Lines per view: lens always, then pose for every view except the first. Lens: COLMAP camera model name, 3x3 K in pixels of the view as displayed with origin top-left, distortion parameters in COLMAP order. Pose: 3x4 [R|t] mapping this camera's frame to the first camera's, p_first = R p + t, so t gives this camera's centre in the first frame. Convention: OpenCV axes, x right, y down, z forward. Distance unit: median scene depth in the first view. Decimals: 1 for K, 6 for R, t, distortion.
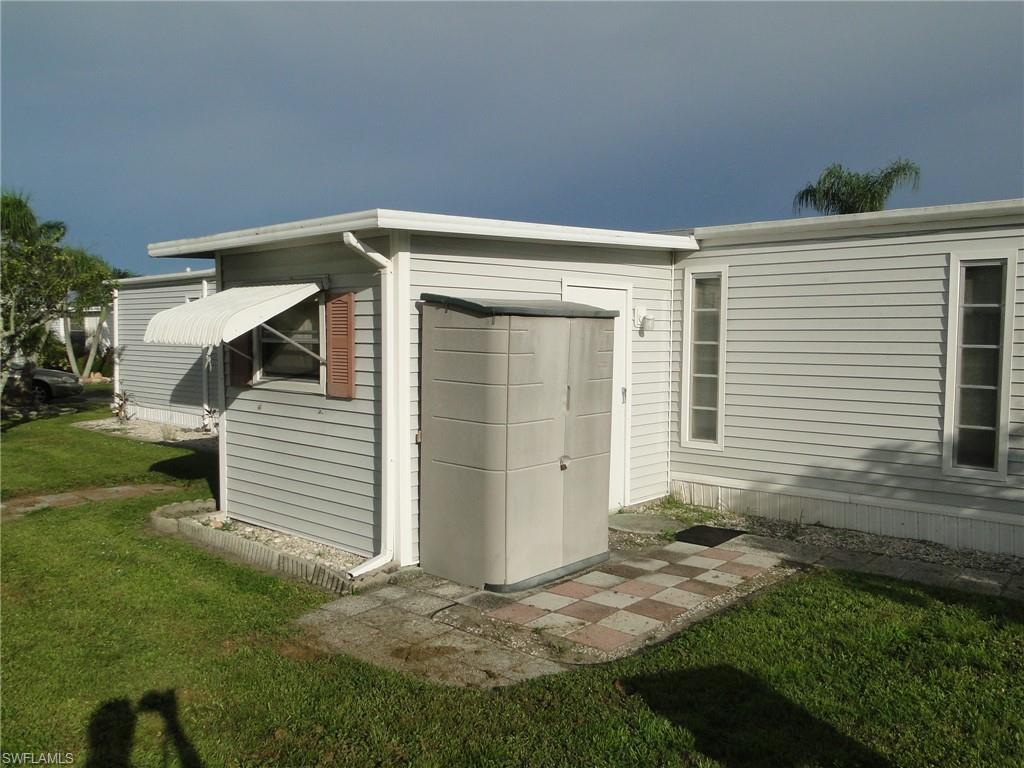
lens RADIAL K [[857.5, 0, 511.9], [0, 857.5, 384.0], [0, 0, 1]] dist [0.017482, -0.025572]
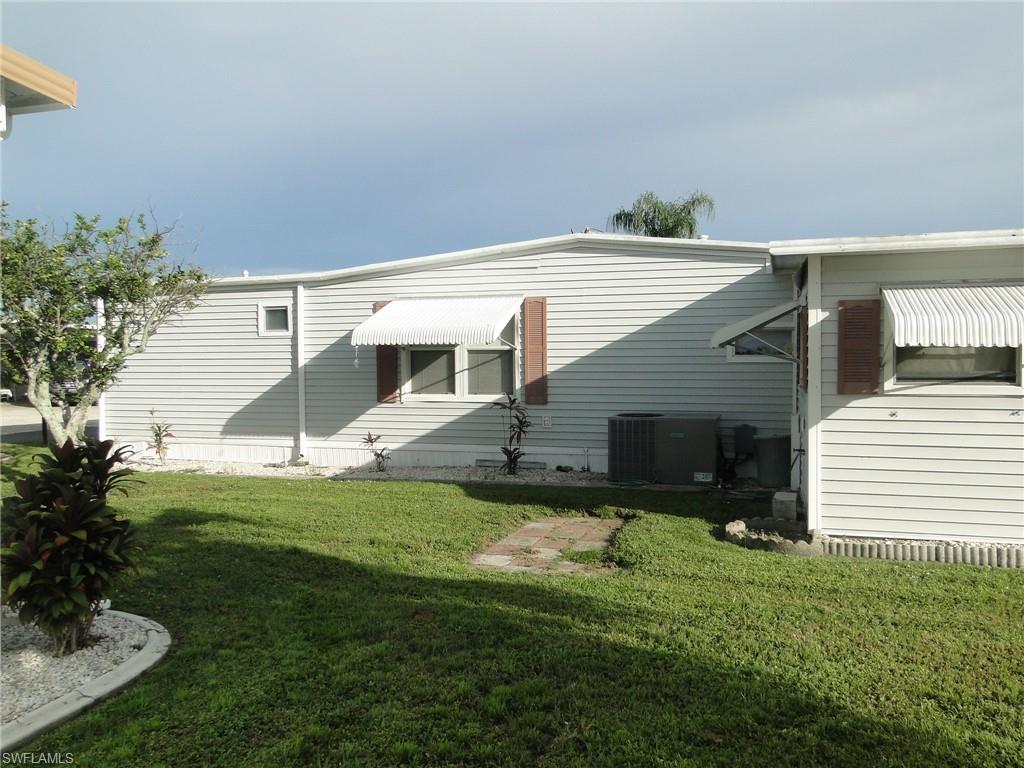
lens RADIAL K [[857.5, 0, 512.1], [0, 857.5, 383.7], [0, 0, 1]] dist [0.017482, -0.025572]
pose [[0.902195, -0.033906, 0.429995, -0.535707], [0.042197, 0.999062, -0.009759, -0.007668], [-0.429260, 0.026949, 0.902779, 0.151680]]
